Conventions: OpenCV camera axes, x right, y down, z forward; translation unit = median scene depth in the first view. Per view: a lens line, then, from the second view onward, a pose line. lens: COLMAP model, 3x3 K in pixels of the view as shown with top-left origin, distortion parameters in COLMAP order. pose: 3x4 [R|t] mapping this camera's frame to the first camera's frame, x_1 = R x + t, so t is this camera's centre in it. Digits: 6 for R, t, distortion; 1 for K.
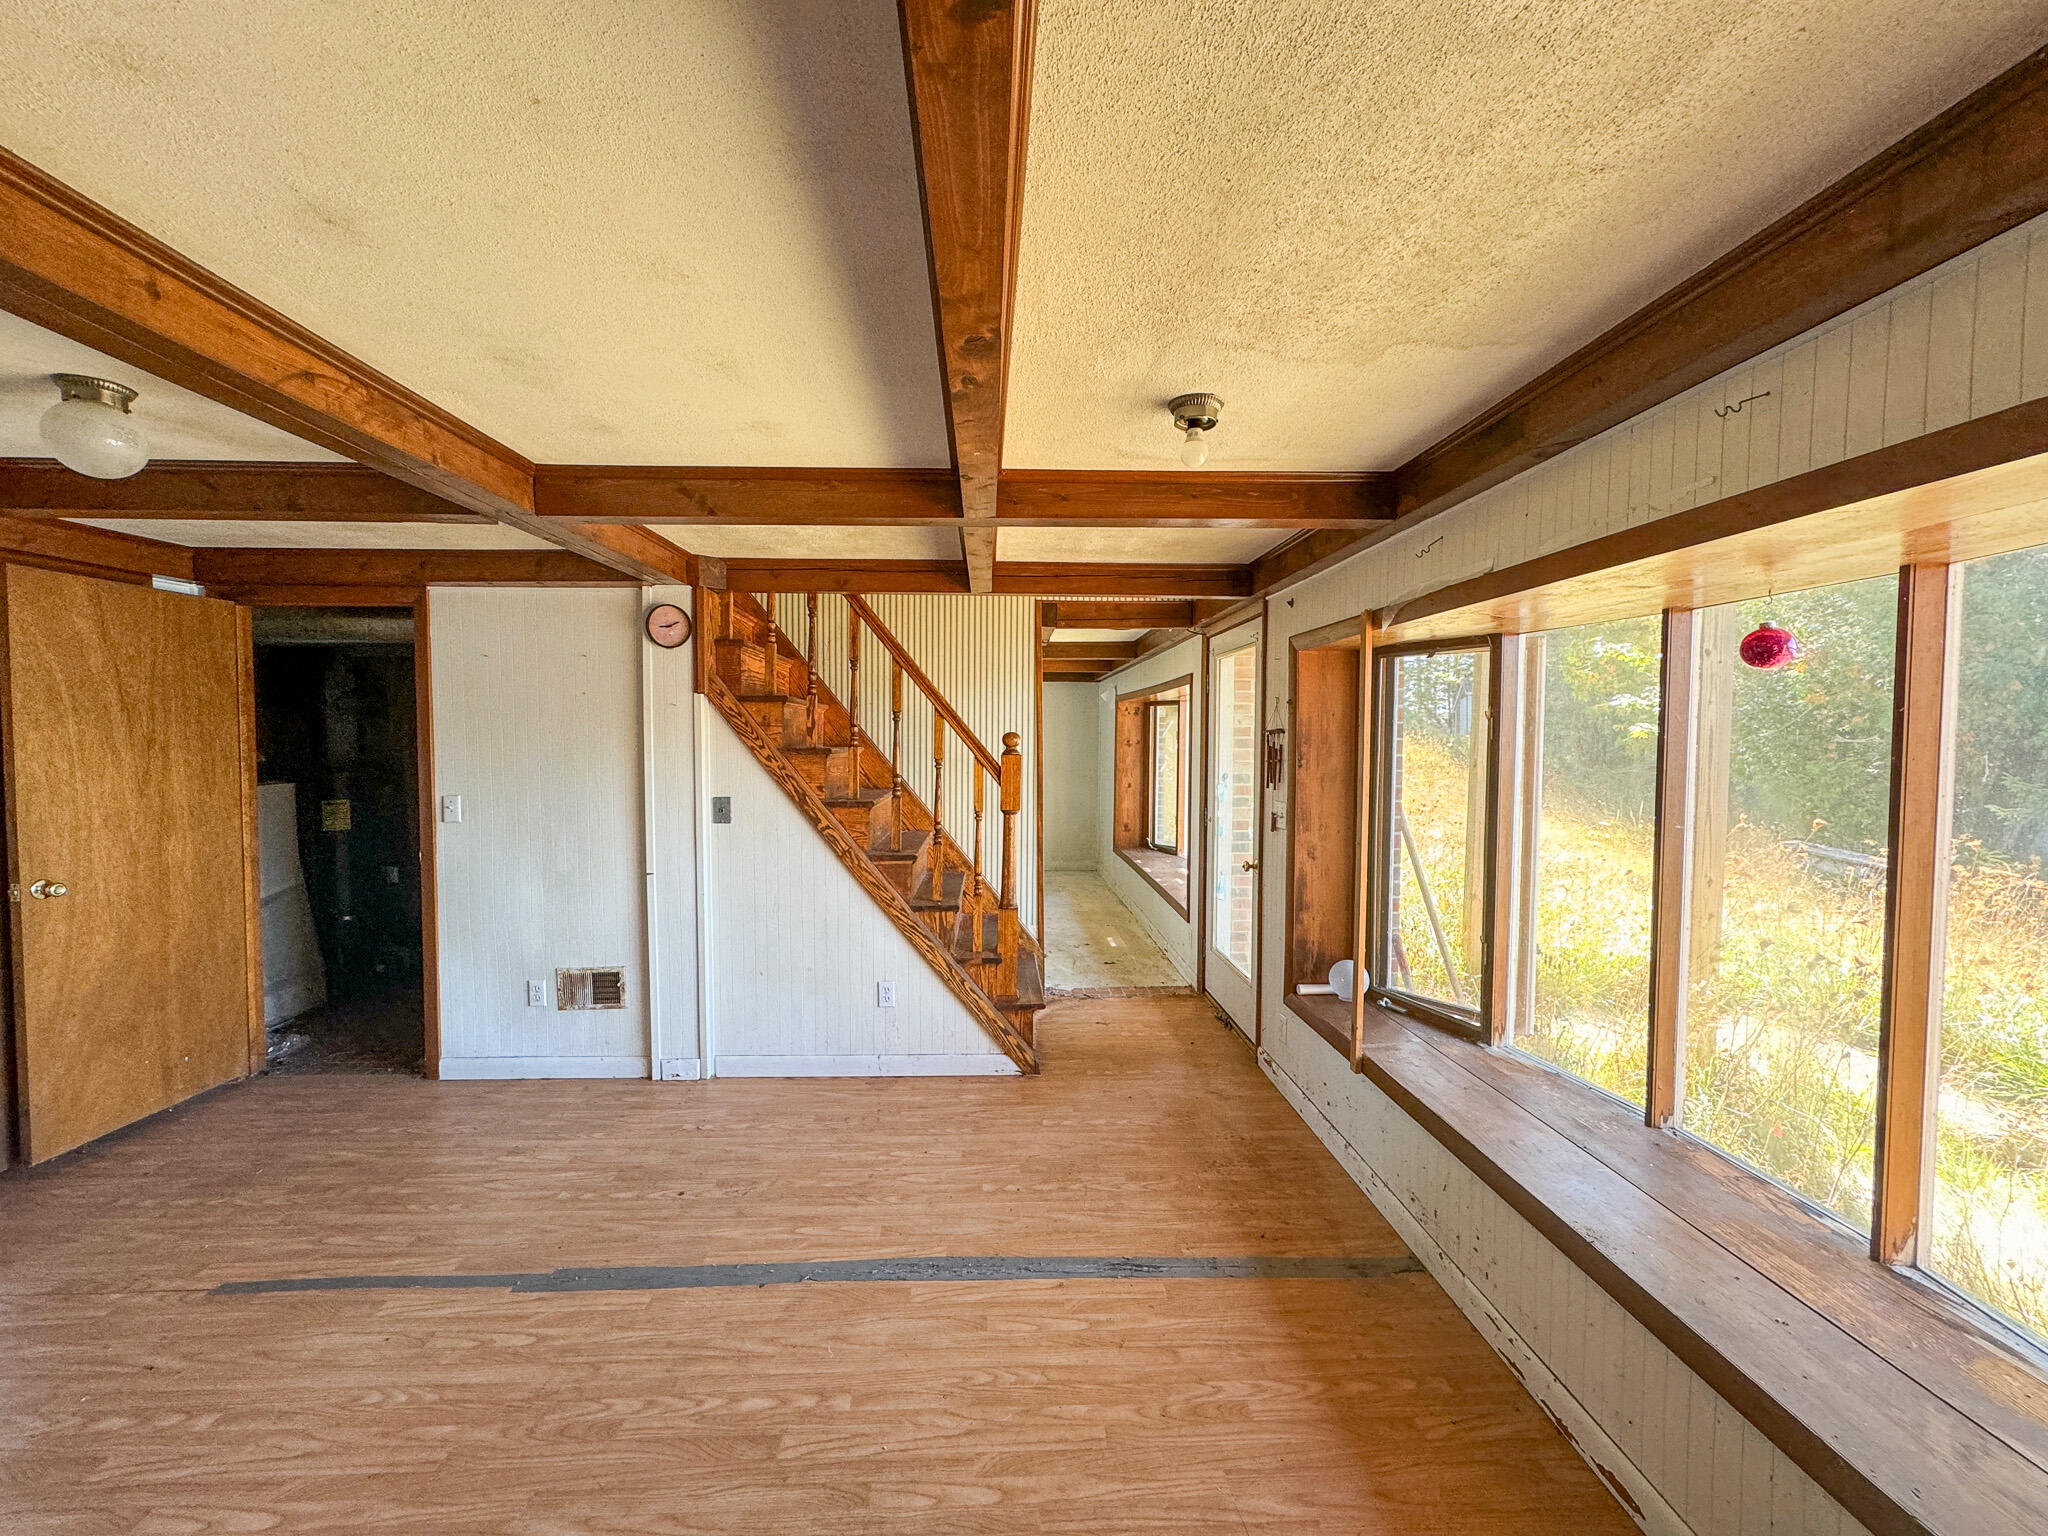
lens RADIAL K [[818.5, 0, 1024.0], [0, 818.5, 768.0], [0, 0, 1]] dist [-0.000265, 0.000352]
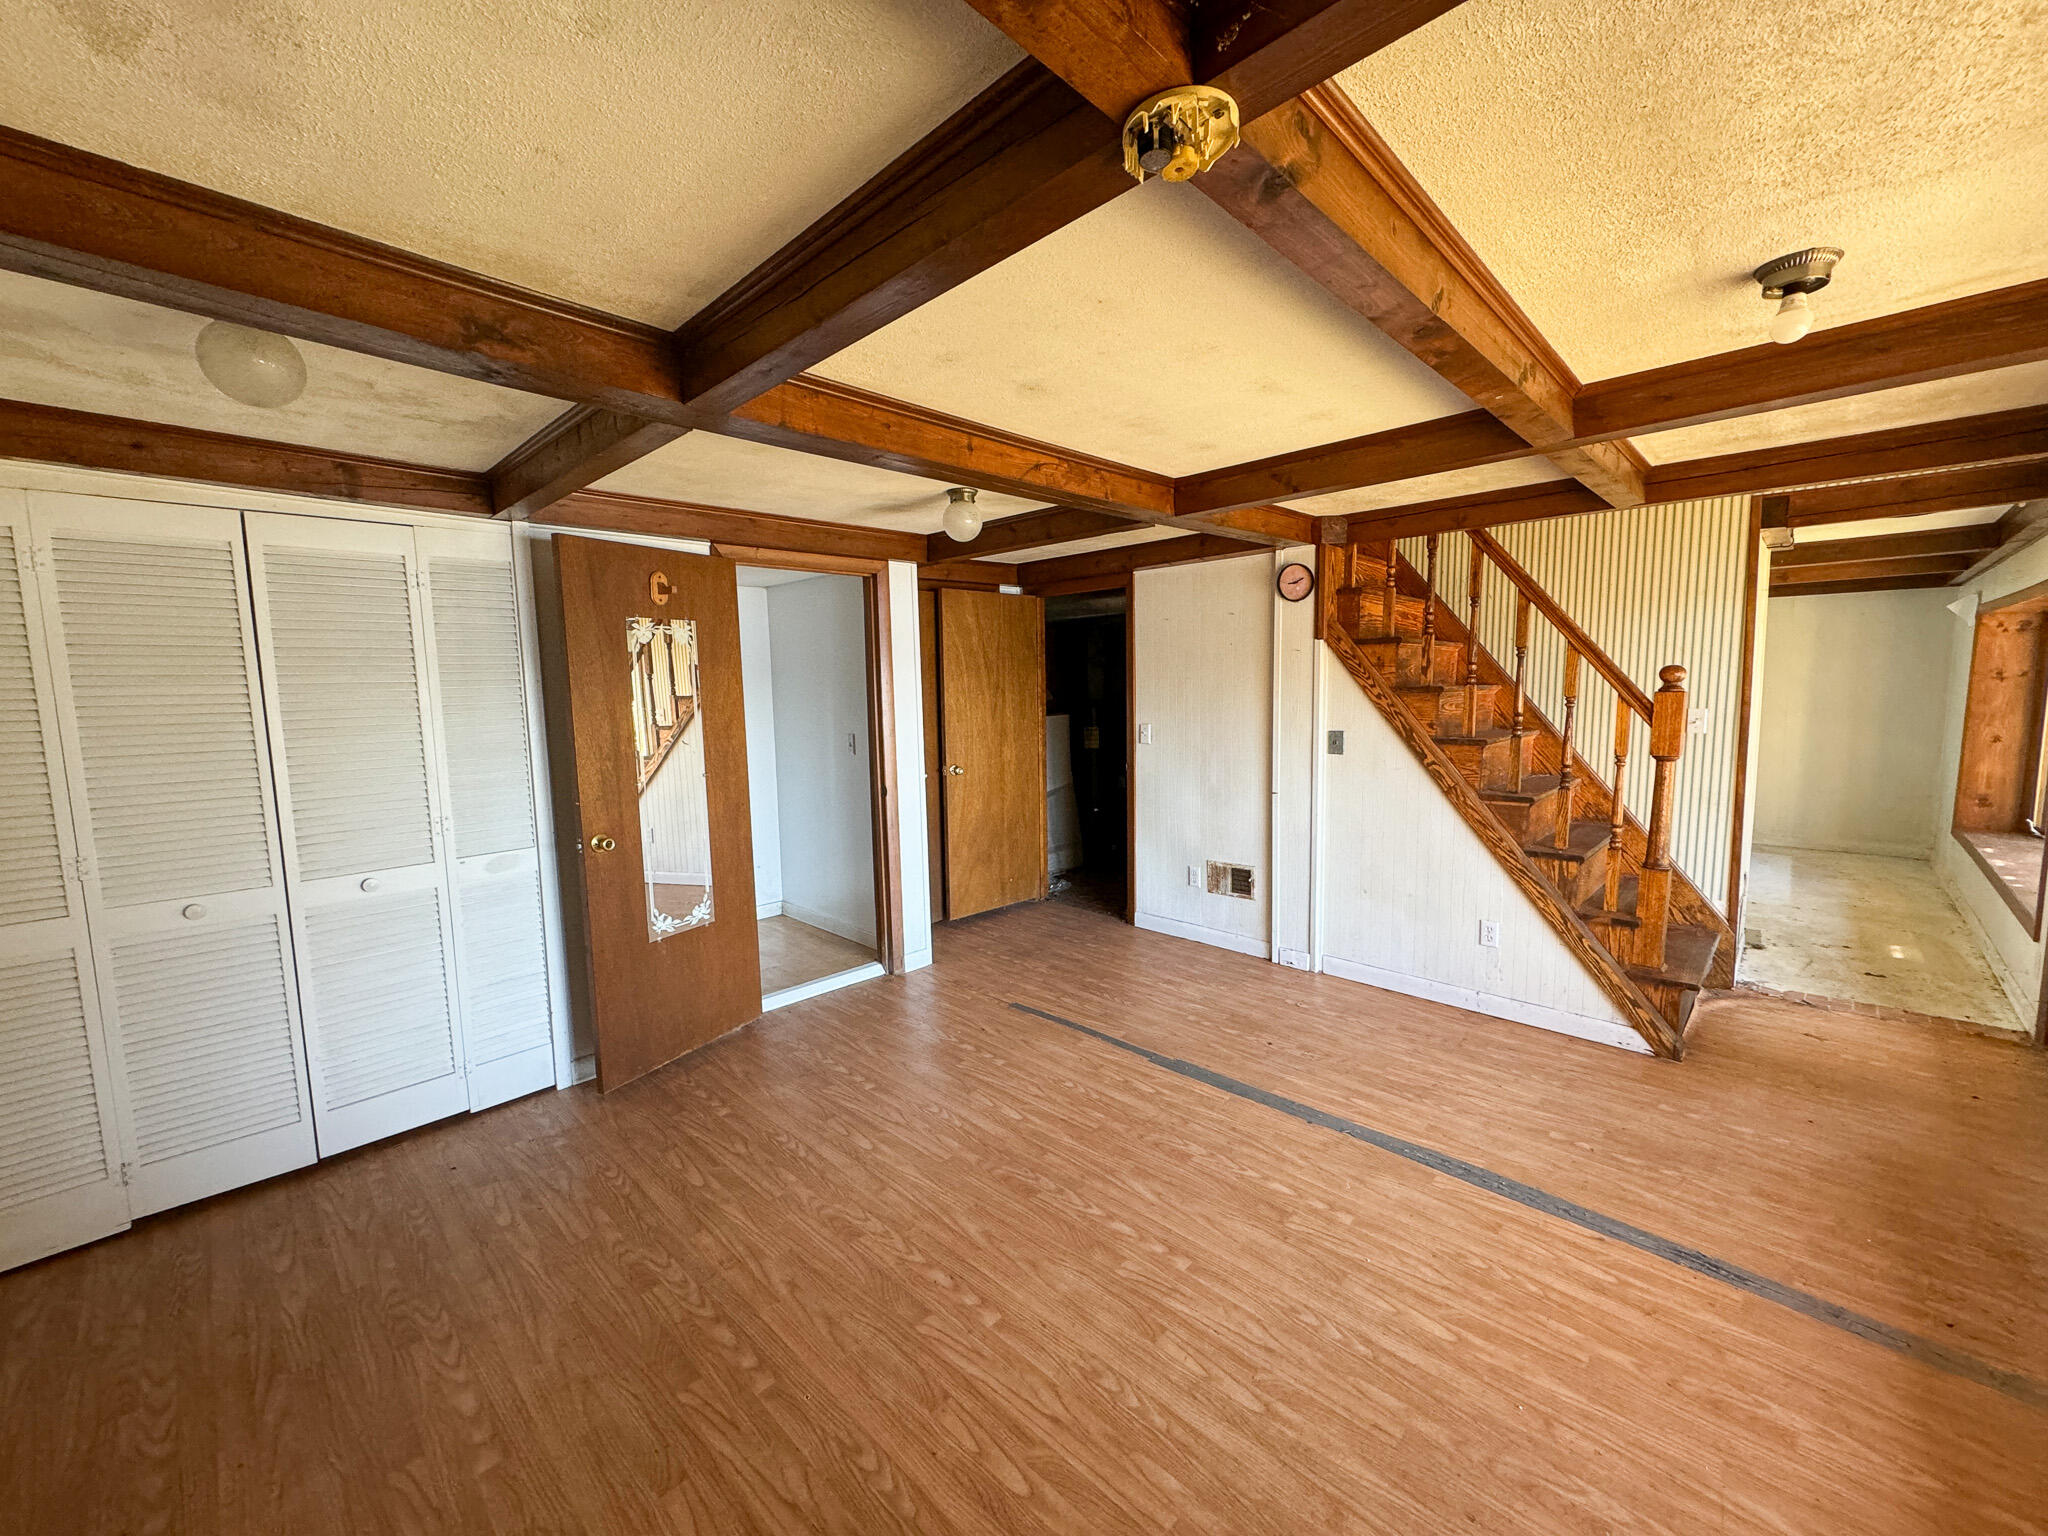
lens RADIAL K [[818.5, 0, 1024.0], [0, 818.5, 768.0], [0, 0, 1]] dist [-0.000265, 0.000352]
pose [[0.684054, 0.060949, -0.726881, 0.161540], [-0.010040, 0.997195, 0.074167, 0.007367], [0.729363, -0.043436, 0.682747, -0.087414]]
